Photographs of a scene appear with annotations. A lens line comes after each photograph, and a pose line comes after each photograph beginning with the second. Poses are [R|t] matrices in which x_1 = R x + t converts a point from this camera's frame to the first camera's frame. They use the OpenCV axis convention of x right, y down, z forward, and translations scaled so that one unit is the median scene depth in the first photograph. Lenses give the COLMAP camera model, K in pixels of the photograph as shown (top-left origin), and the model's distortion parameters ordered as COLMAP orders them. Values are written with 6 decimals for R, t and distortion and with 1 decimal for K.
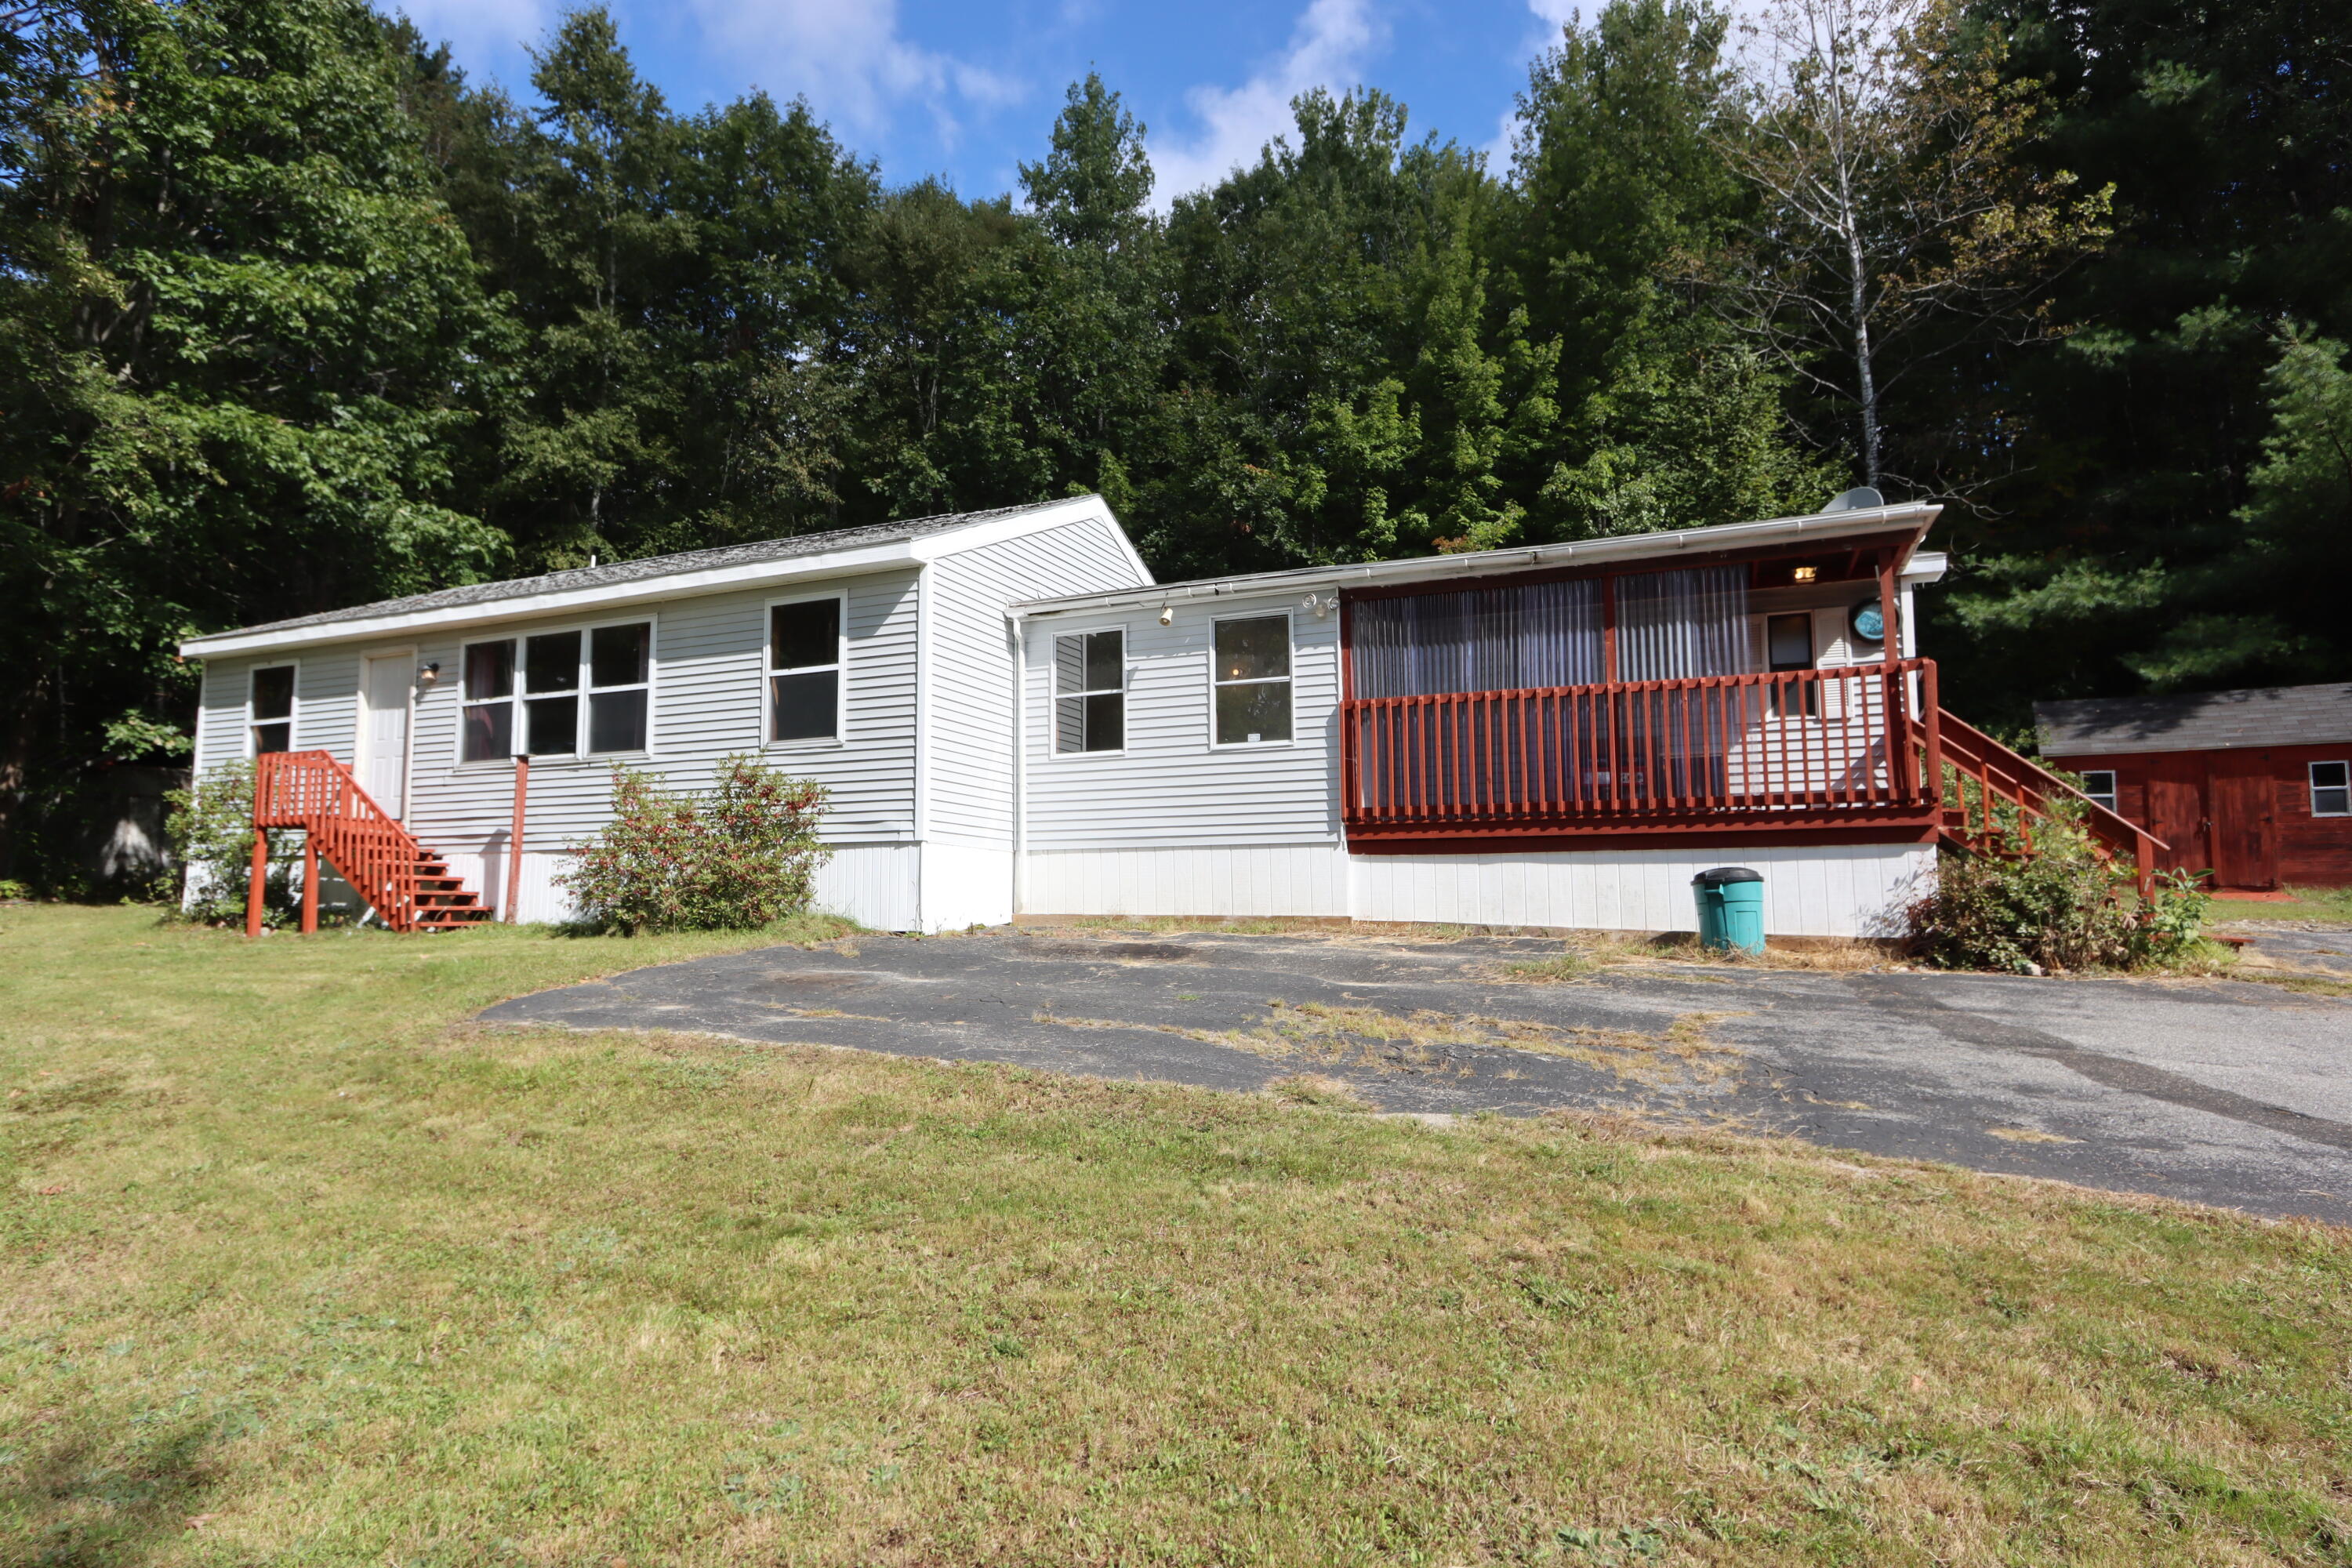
lens RADIAL K [[1280.6, 0, 1176.0], [0, 1280.6, 784.0], [0, 0, 1]] dist [-0.015436, -0.000531]
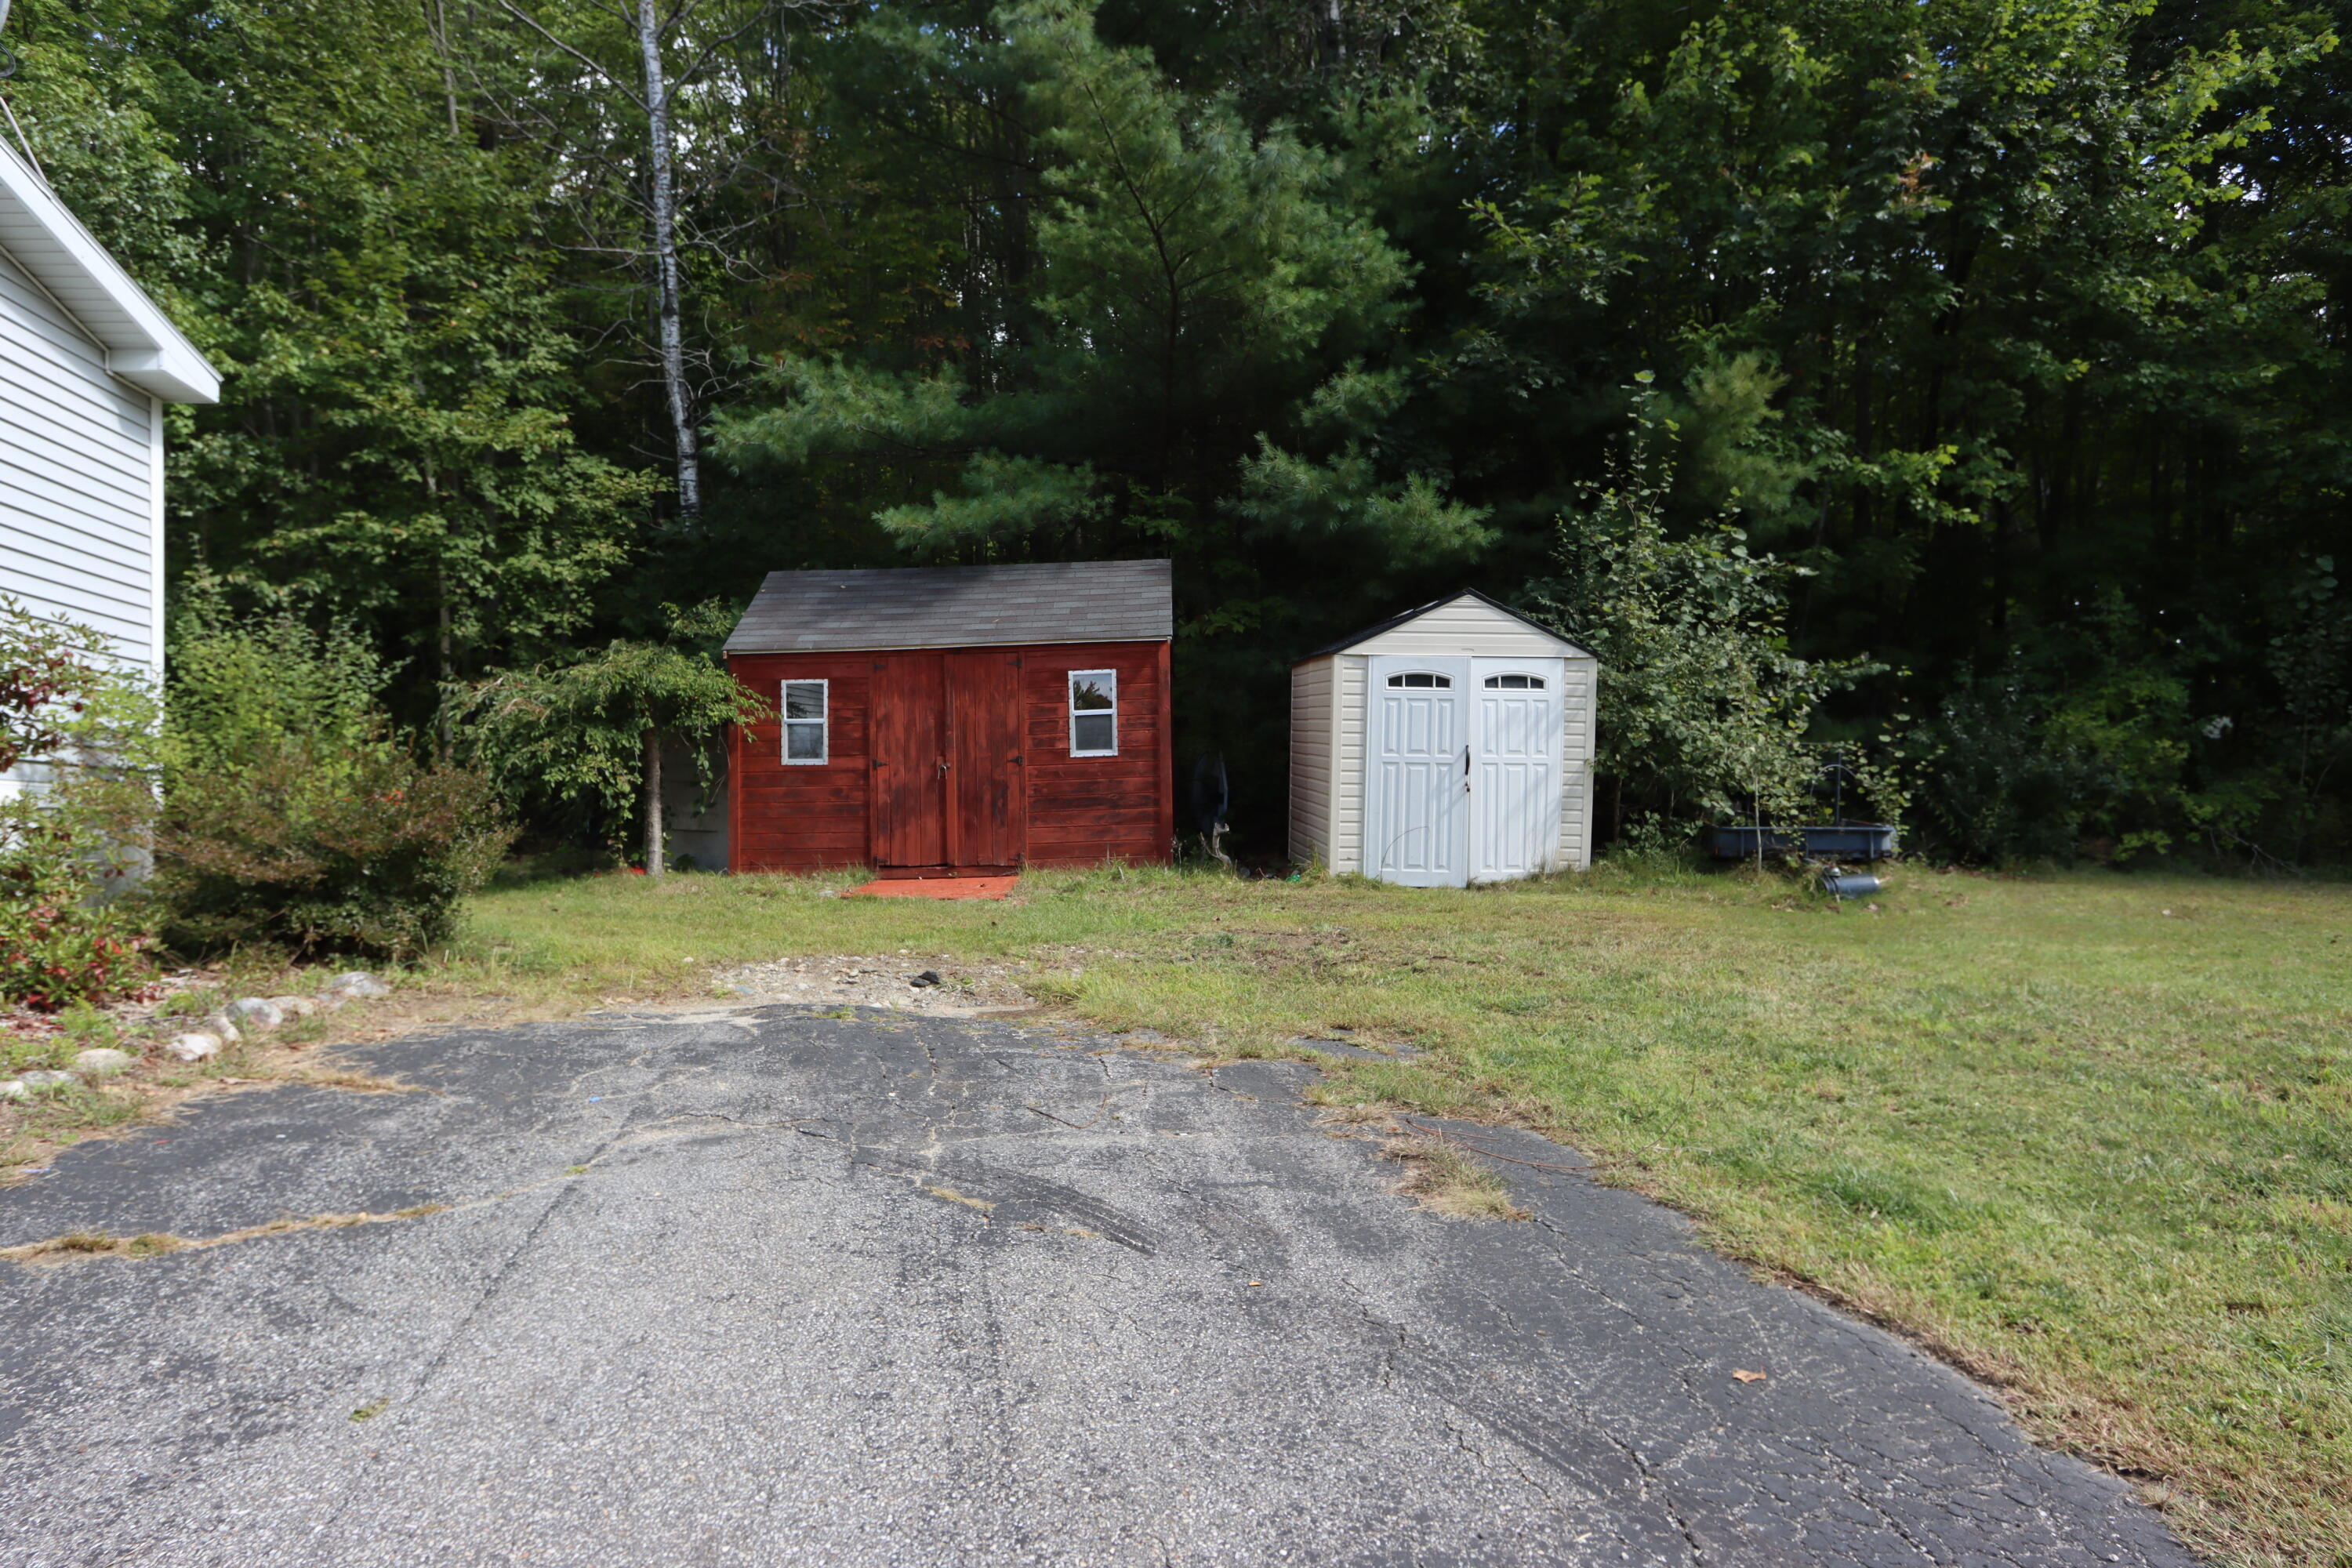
lens RADIAL K [[1399.2, 0, 1176.0], [0, 1399.2, 784.0], [0, 0, 1]] dist [0.054249, 0.000452]
pose [[0.837940, -0.021461, 0.545341, 0.655587], [-0.006929, 0.998728, 0.049951, 0.004234], [-0.545719, -0.045635, 0.836725, 0.439755]]
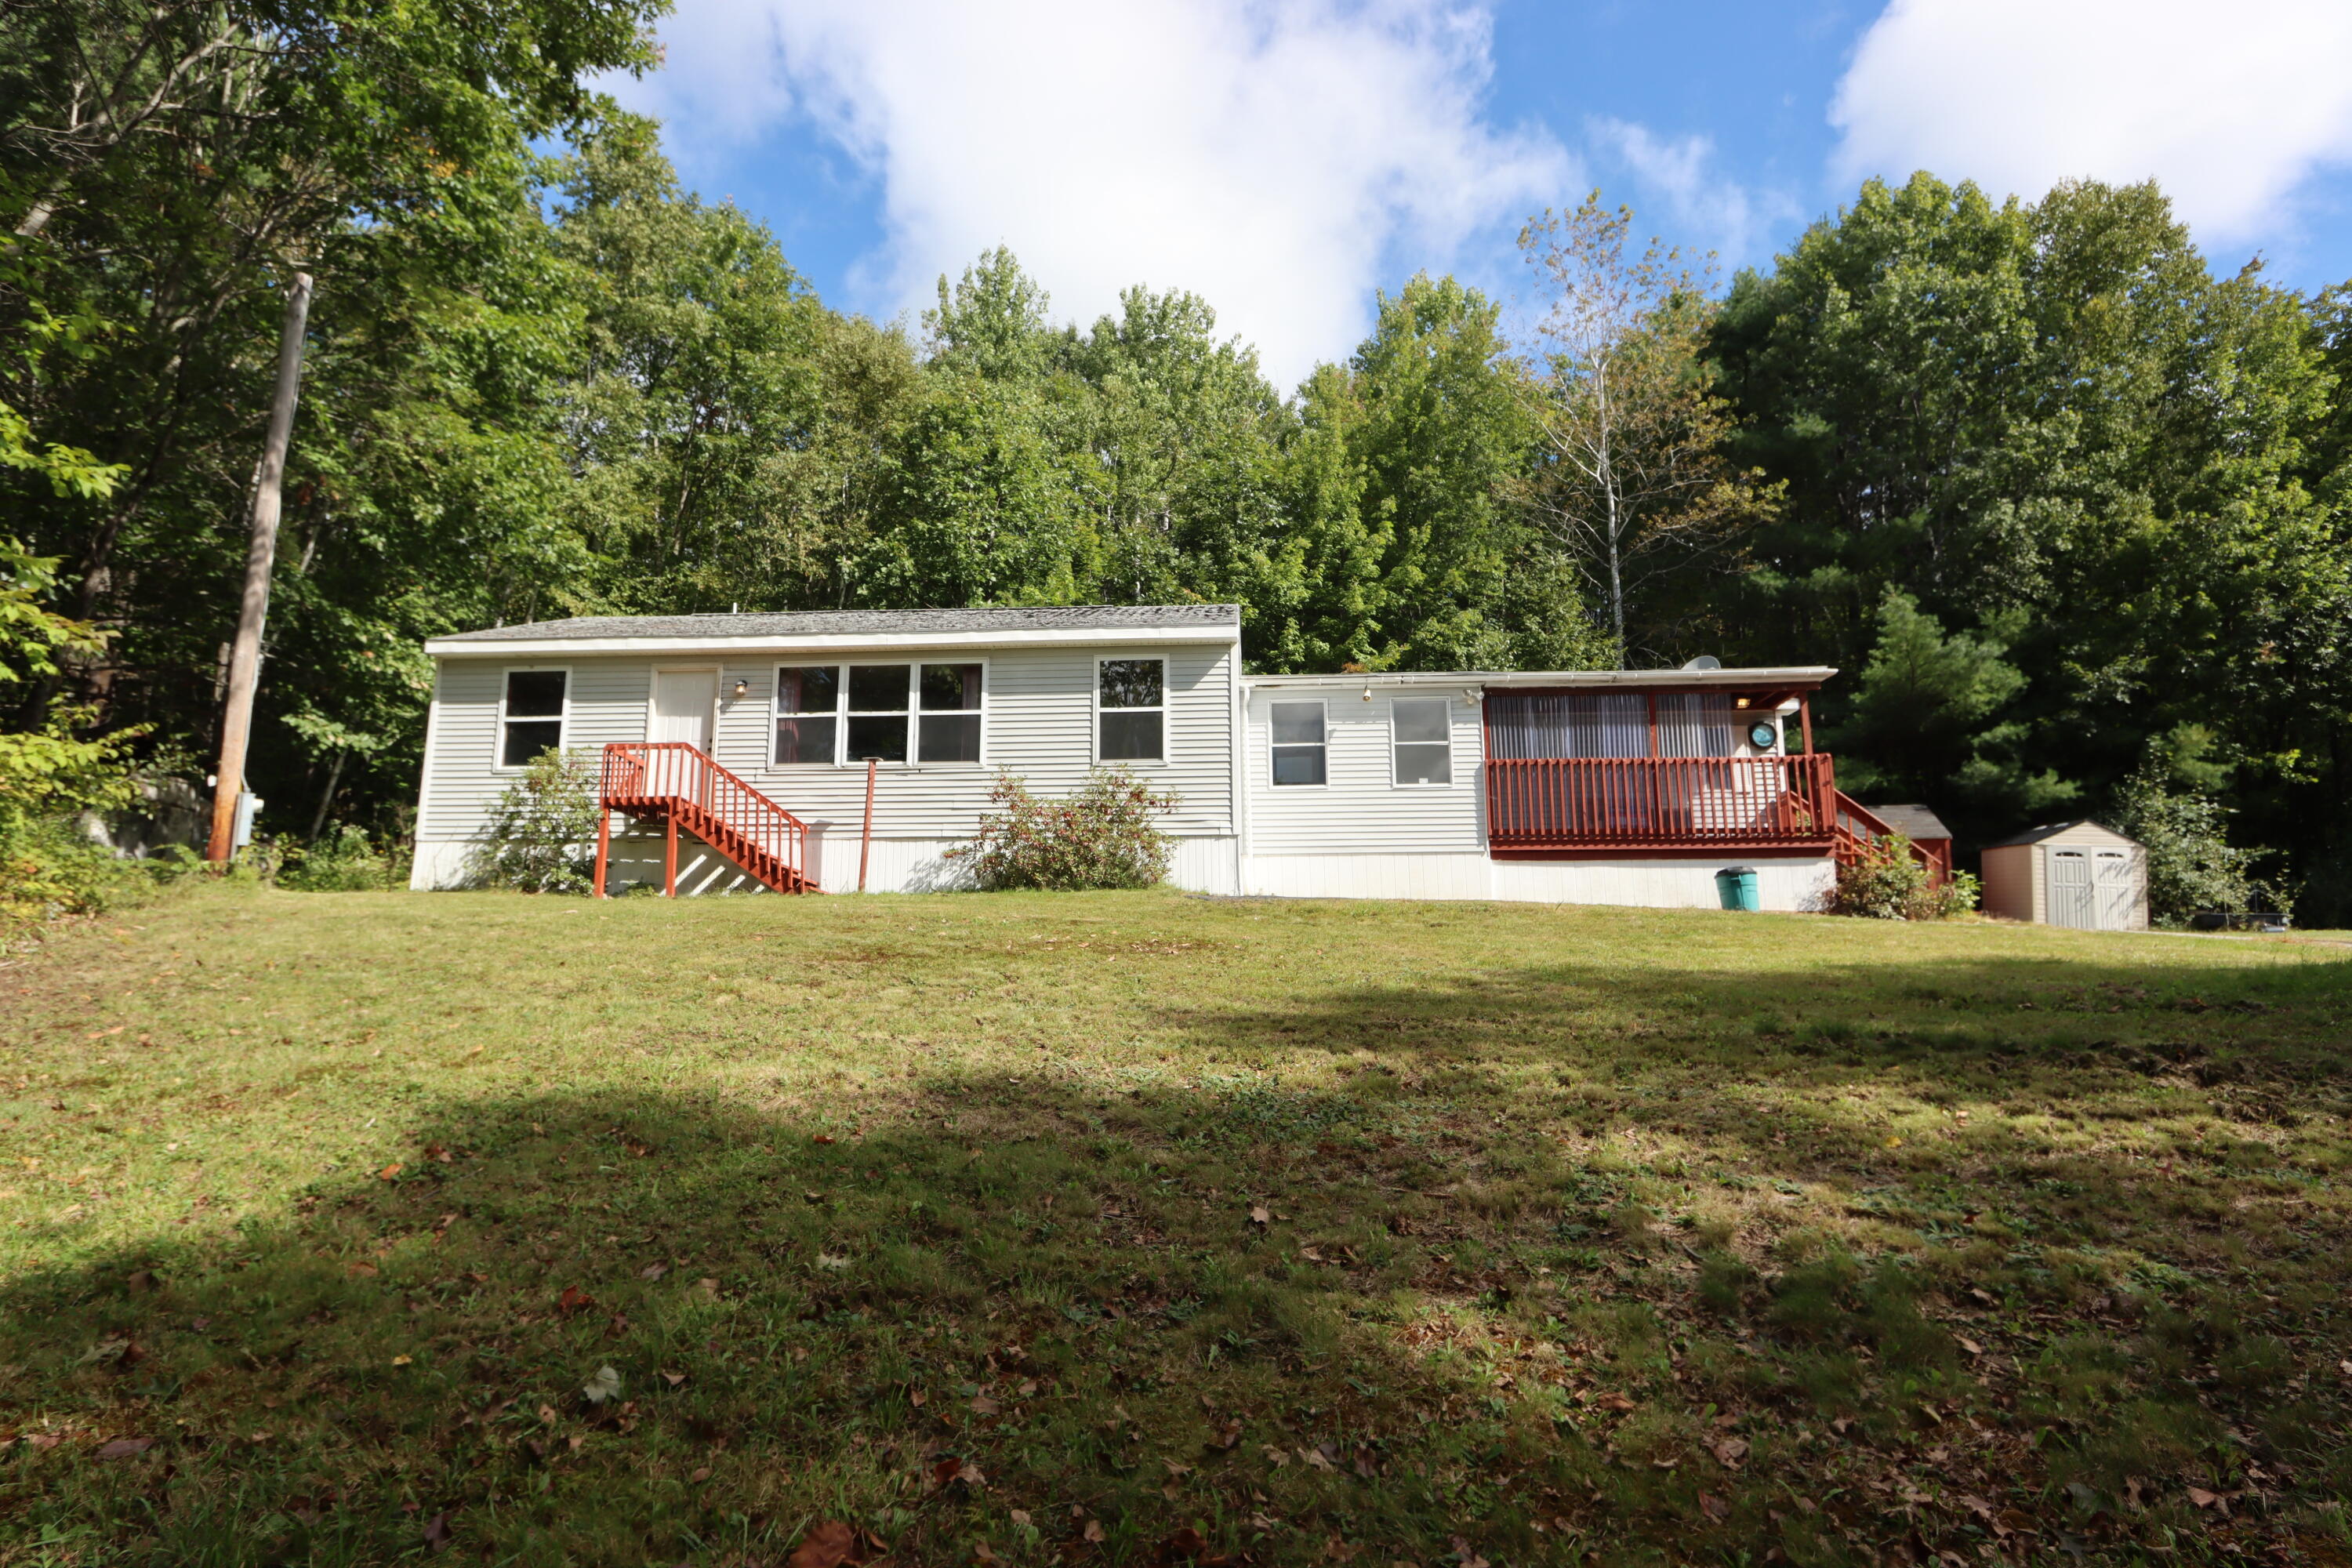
lens RADIAL K [[1302.5, 0, 1176.0], [0, 1302.5, 784.0], [0, 0, 1]] dist [-0.015575, 0.002110]
pose [[0.938337, 0.067414, 0.339087, -0.667008], [-0.034442, 0.994153, -0.102338, 0.122268], [-0.344003, 0.084349, 0.935172, -0.289095]]
